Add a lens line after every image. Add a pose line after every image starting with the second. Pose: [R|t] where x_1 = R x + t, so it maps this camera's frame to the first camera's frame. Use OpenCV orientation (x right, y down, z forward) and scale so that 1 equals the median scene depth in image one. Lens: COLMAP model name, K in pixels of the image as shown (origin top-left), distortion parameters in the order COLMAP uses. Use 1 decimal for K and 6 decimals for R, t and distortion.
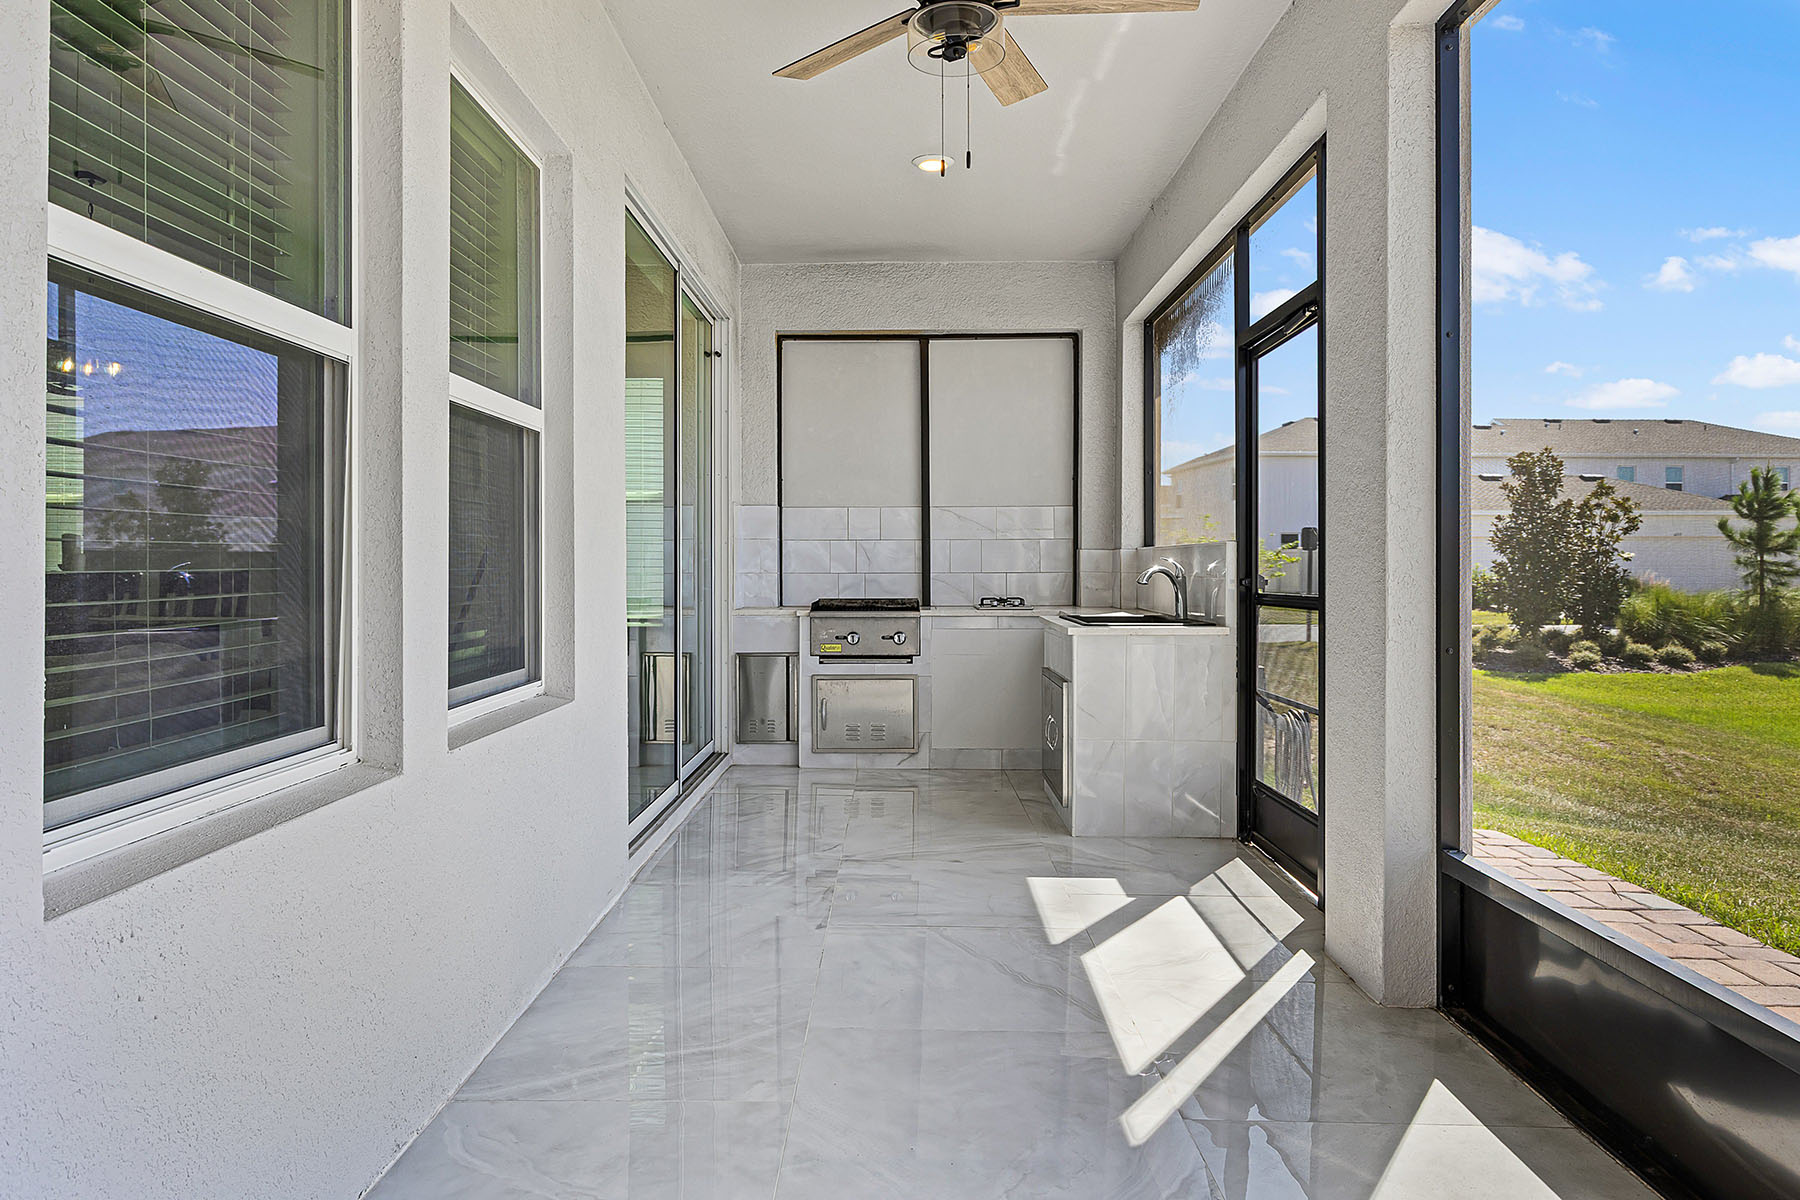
lens RADIAL K [[1132.8, 0, 889.4], [0, 1132.8, 566.6], [0, 0, 1]] dist [-0.003361, -0.001406]
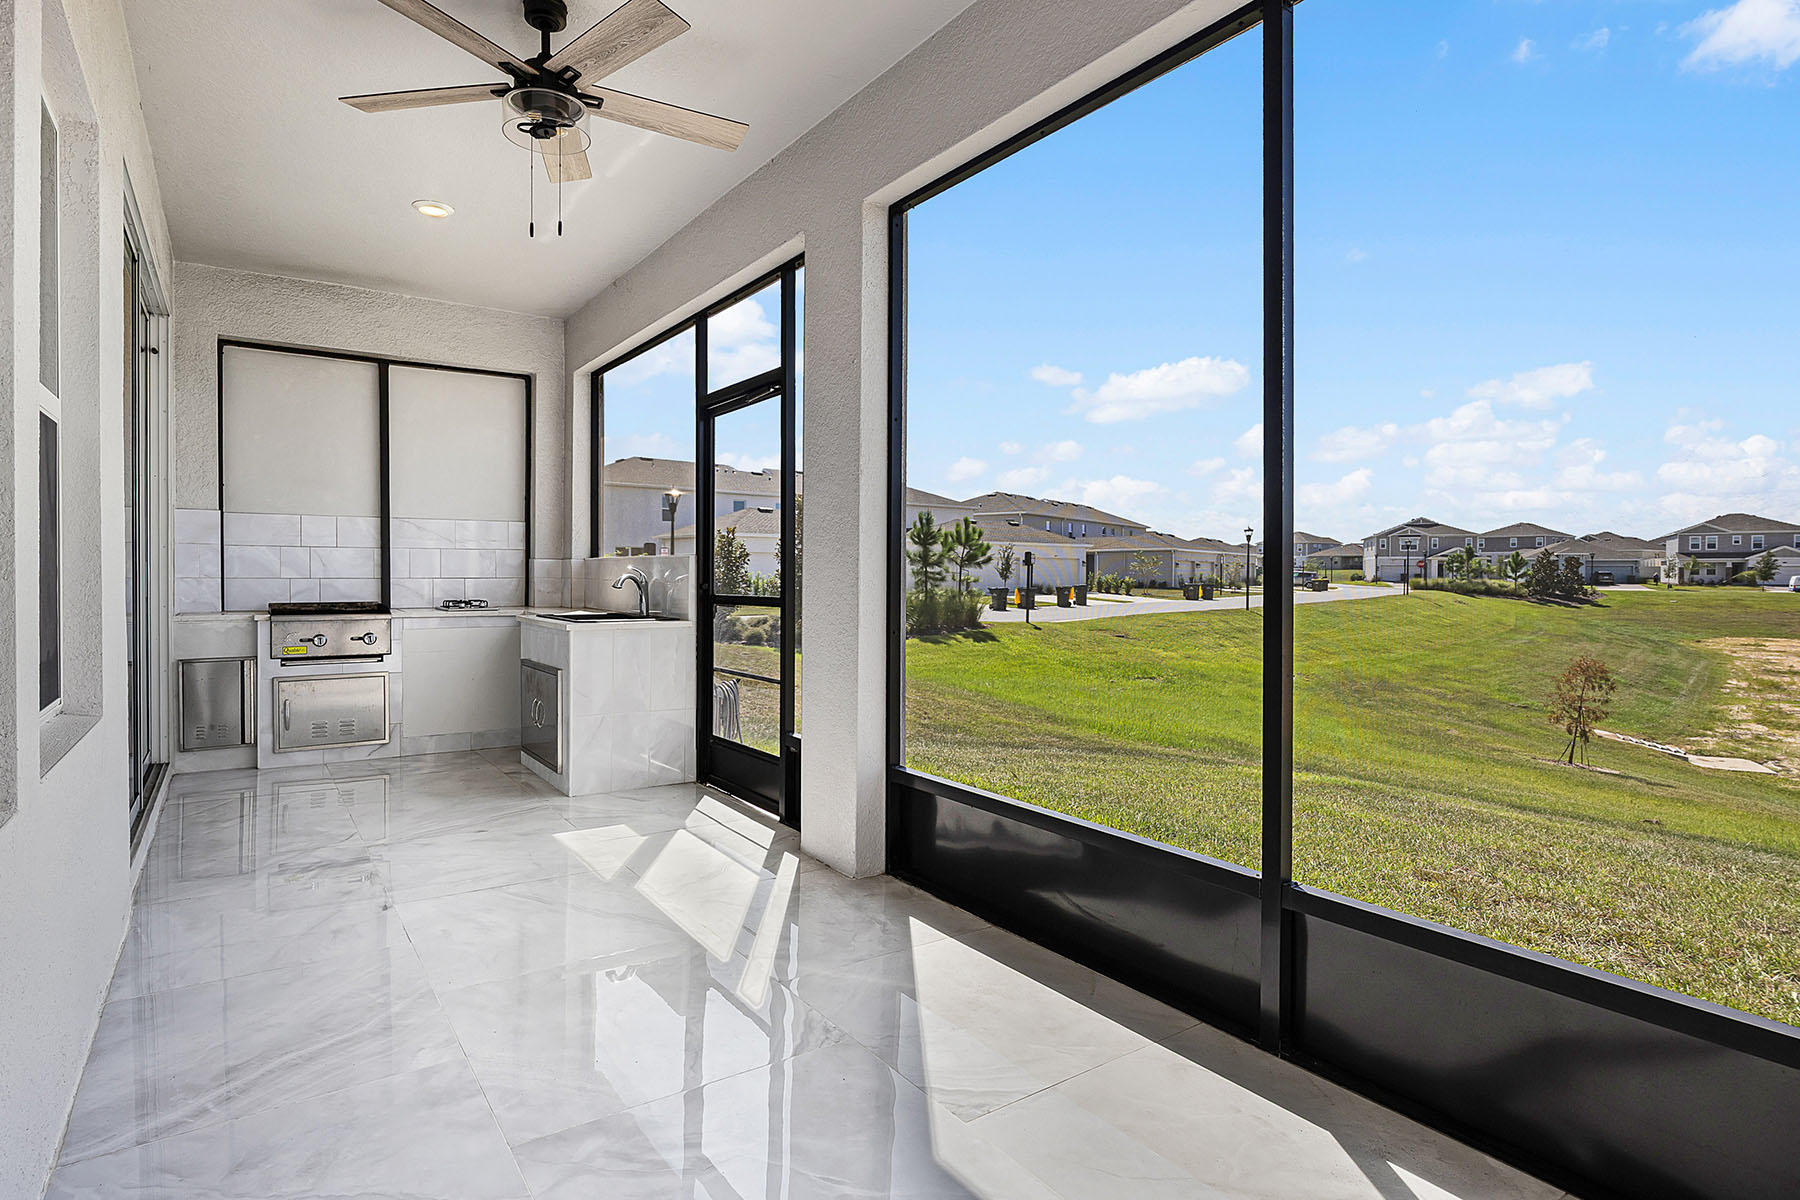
lens RADIAL K [[906.4, 0, 880.6], [0, 906.4, 586.1], [0, 0, 1]] dist [-0.011804, 0.000157]
pose [[0.815253, -0.002684, 0.579099, -0.090299], [-0.005799, 0.999901, 0.012799, -0.000912], [-0.579076, -0.013793, 0.815157, 0.016936]]
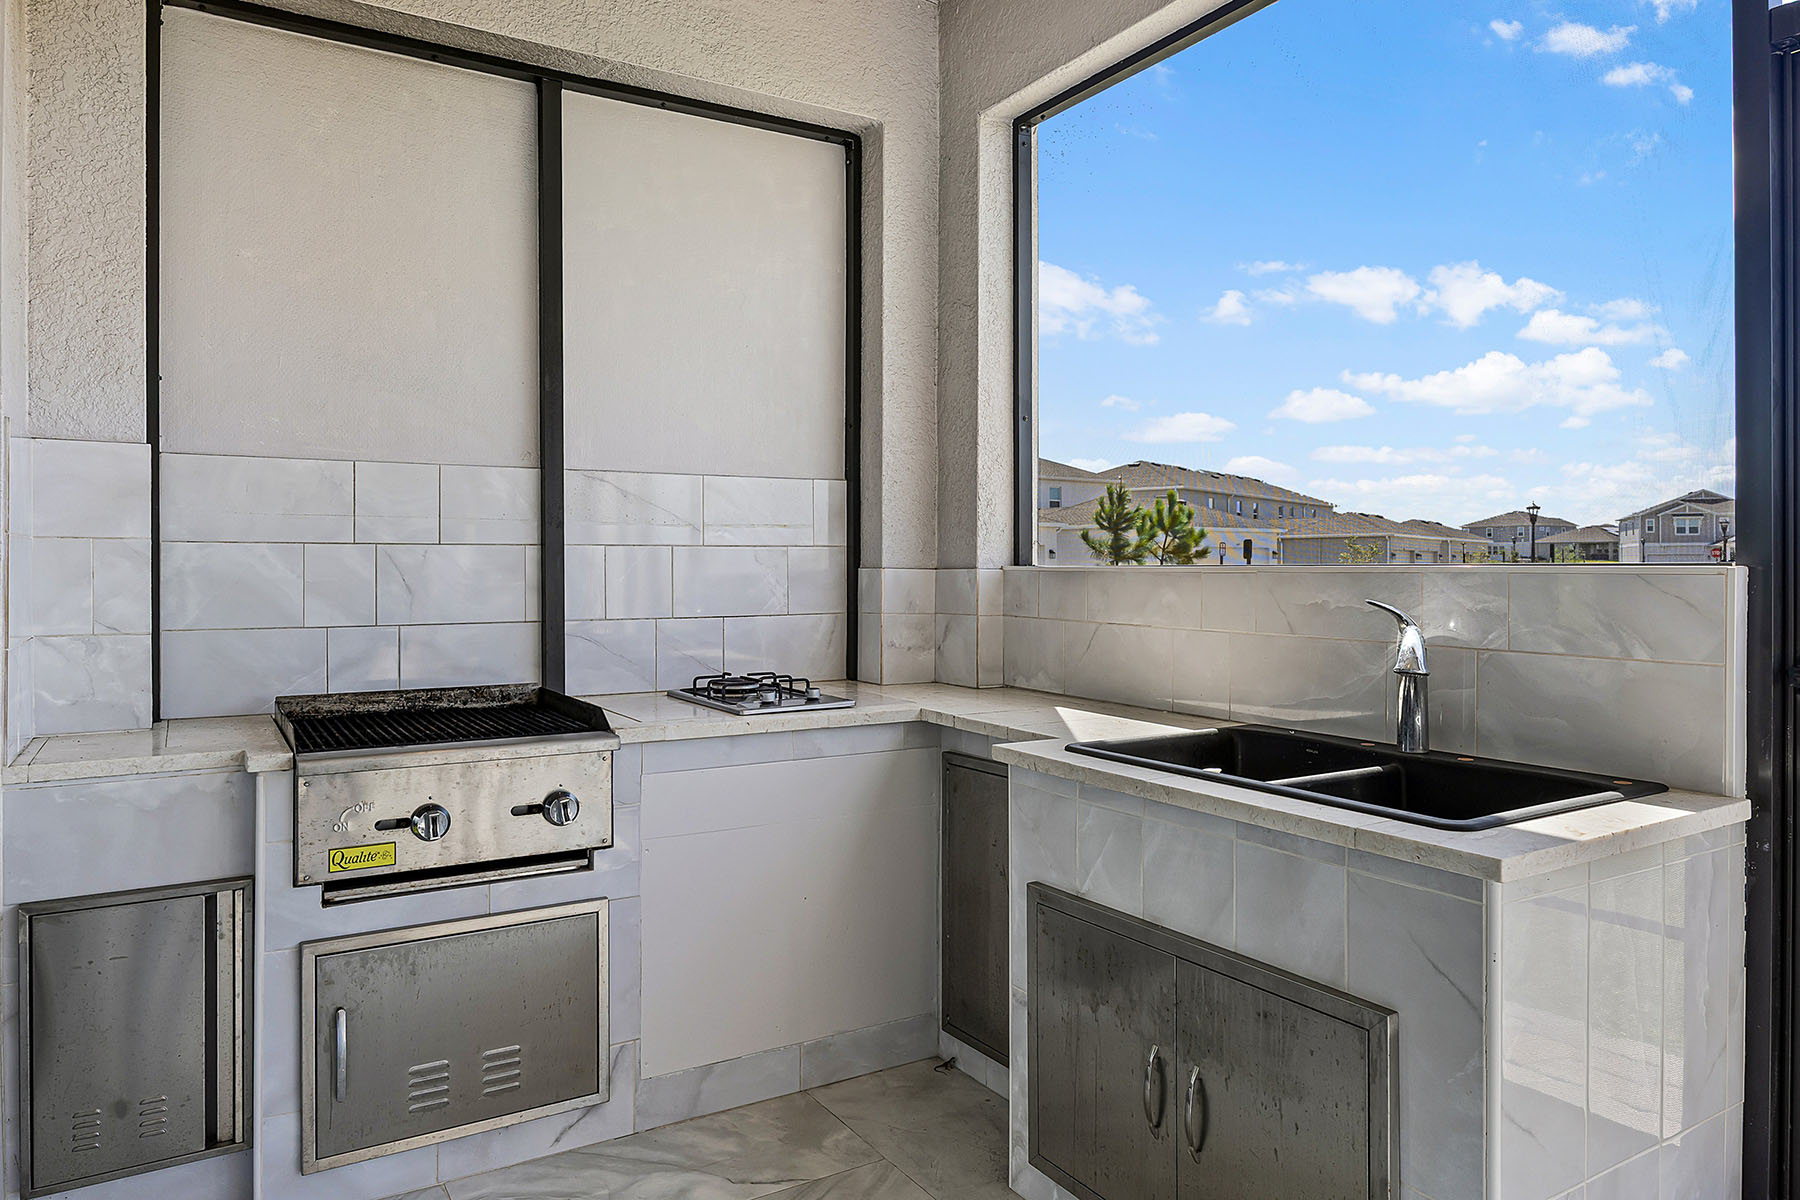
lens RADIAL K [[1132.8, 0, 889.4], [0, 1132.8, 566.6], [0, 0, 1]] dist [-0.003361, -0.001406]
pose [[0.850003, 0.002398, 0.526773, -0.095044], [-0.001957, 0.999997, -0.001395, -0.016311], [-0.526774, 0.000155, 0.850005, 0.613951]]
